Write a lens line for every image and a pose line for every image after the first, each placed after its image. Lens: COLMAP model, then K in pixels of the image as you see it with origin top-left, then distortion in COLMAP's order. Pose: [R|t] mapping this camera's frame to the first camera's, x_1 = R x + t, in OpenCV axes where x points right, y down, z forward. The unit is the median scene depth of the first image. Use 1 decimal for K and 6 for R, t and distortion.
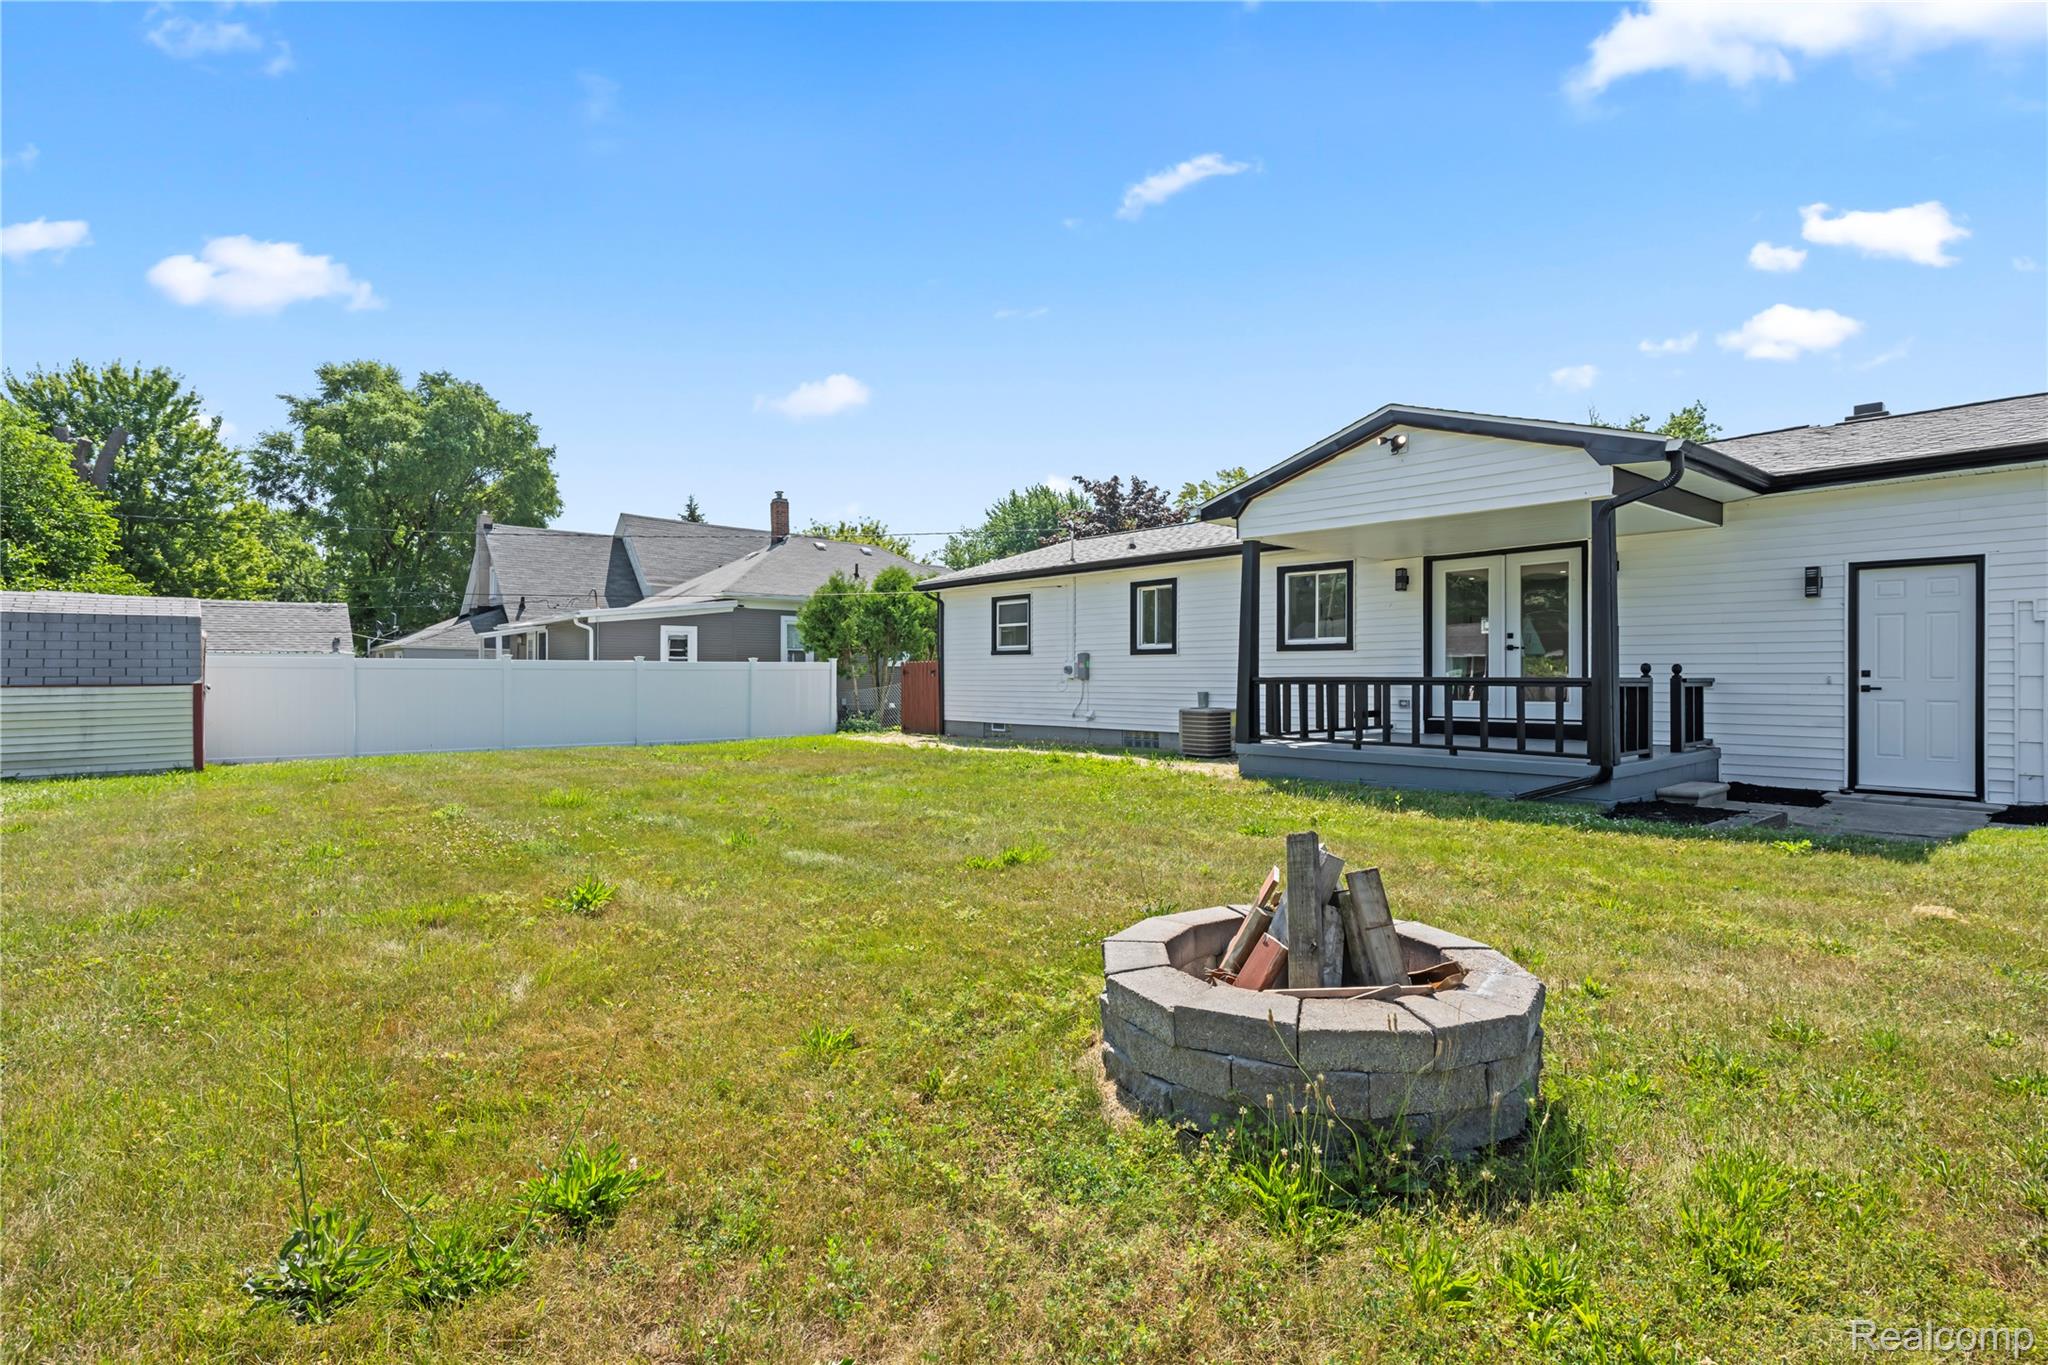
lens RADIAL K [[988.8, 0, 1022.1], [0, 988.8, 661.4], [0, 0, 1]] dist [-0.000300, 0.000589]
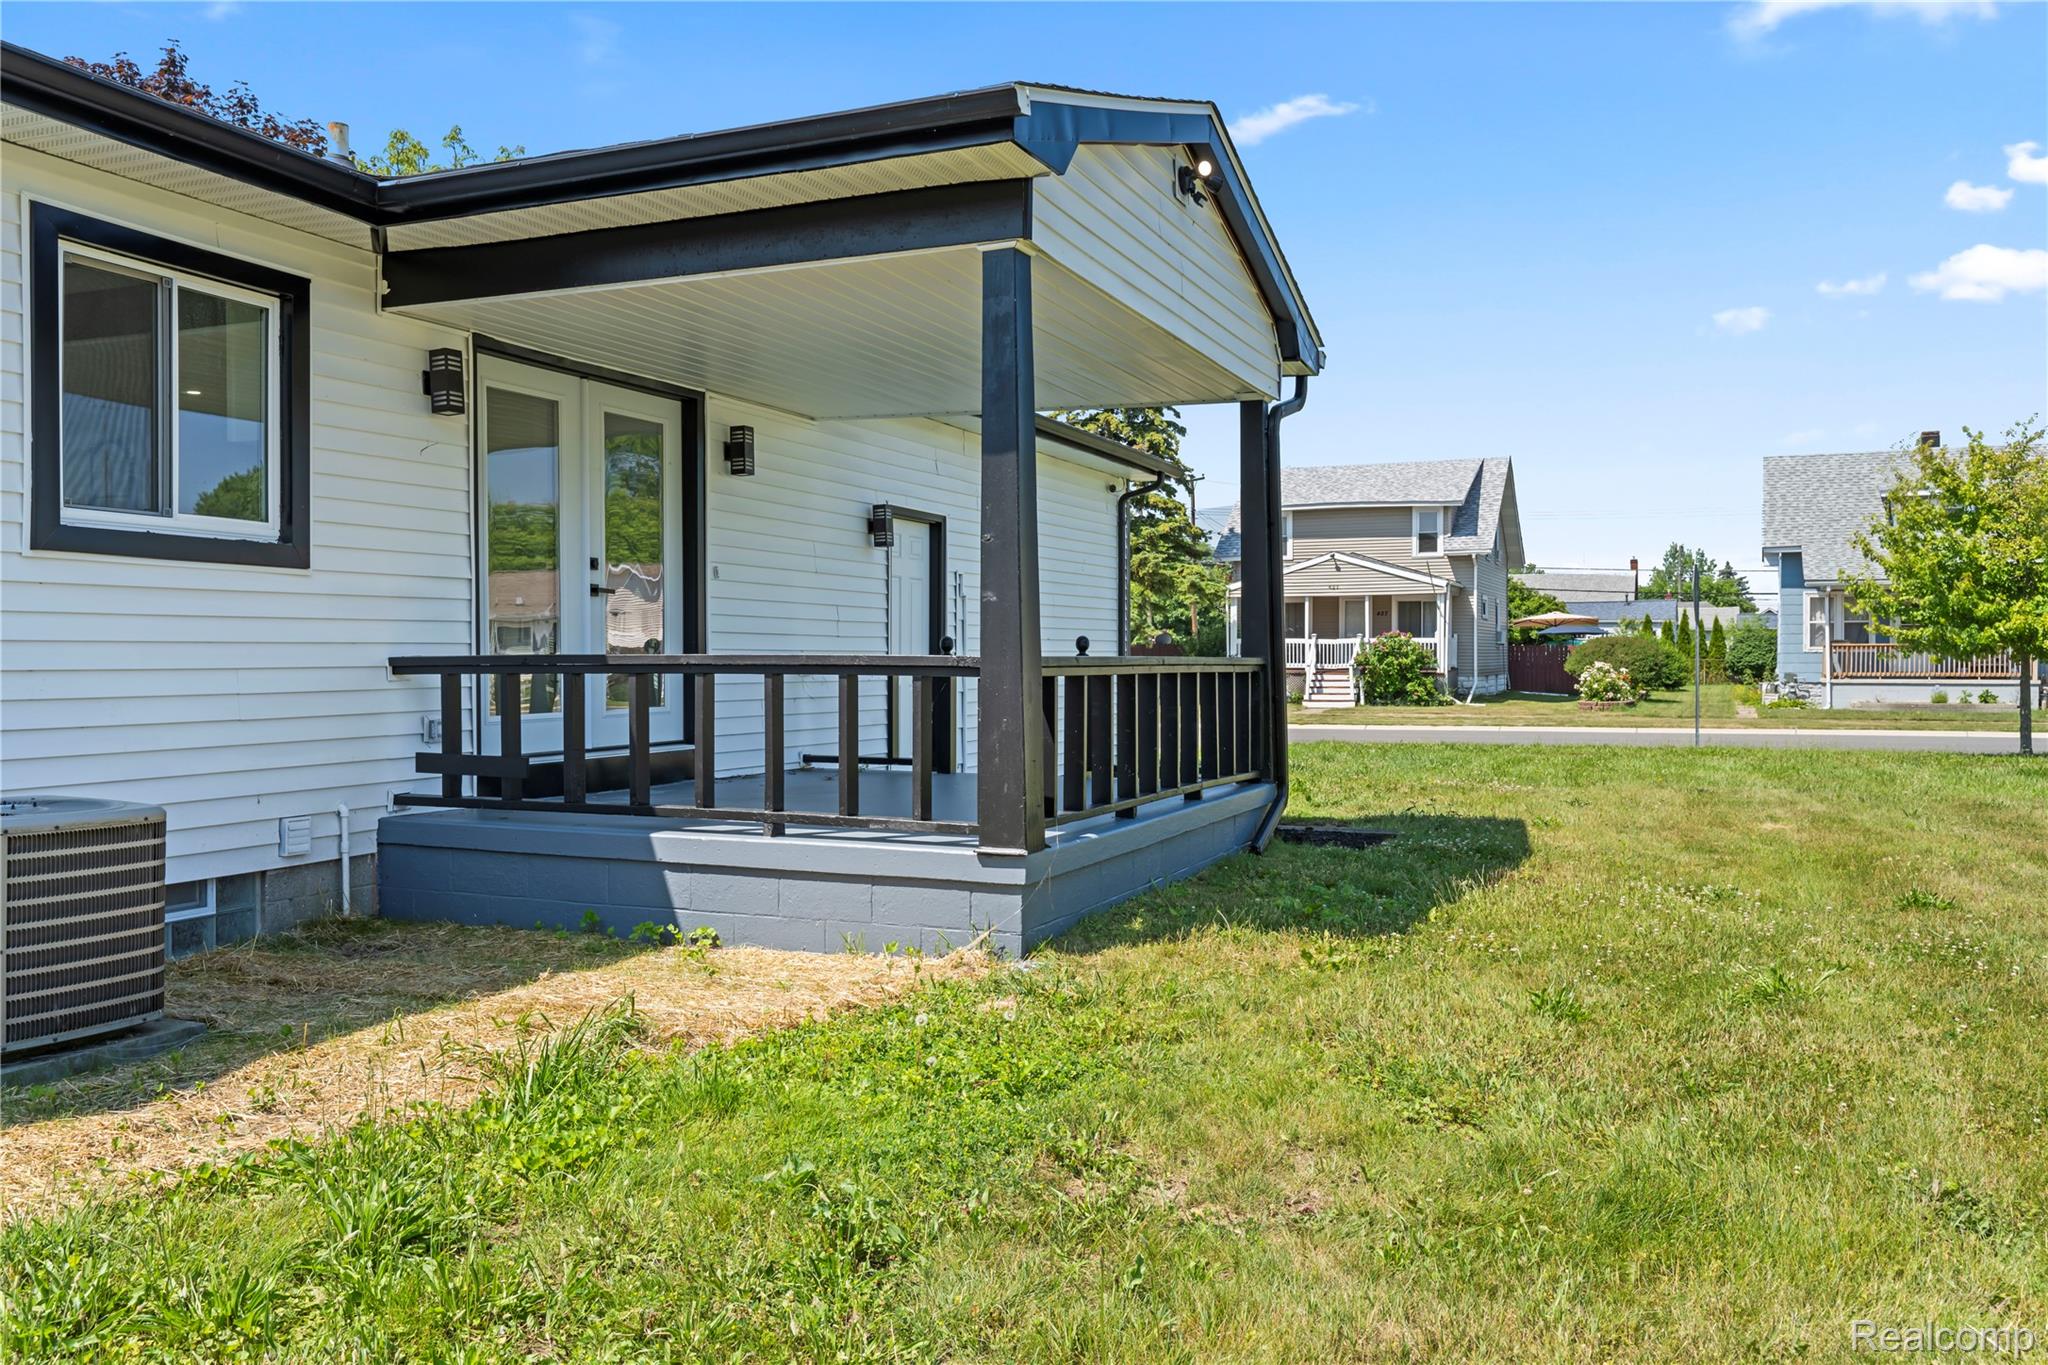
lens RADIAL K [[1622.3, 0, 1085.2], [0, 1622.3, 681.9], [0, 0, 1]] dist [-0.036336, 0.002242]
pose [[-0.488442, -0.013042, 0.872499, -0.123199], [-0.013878, 0.999878, 0.007177, 0.009225], [-0.872486, -0.008603, -0.488563, 0.565491]]
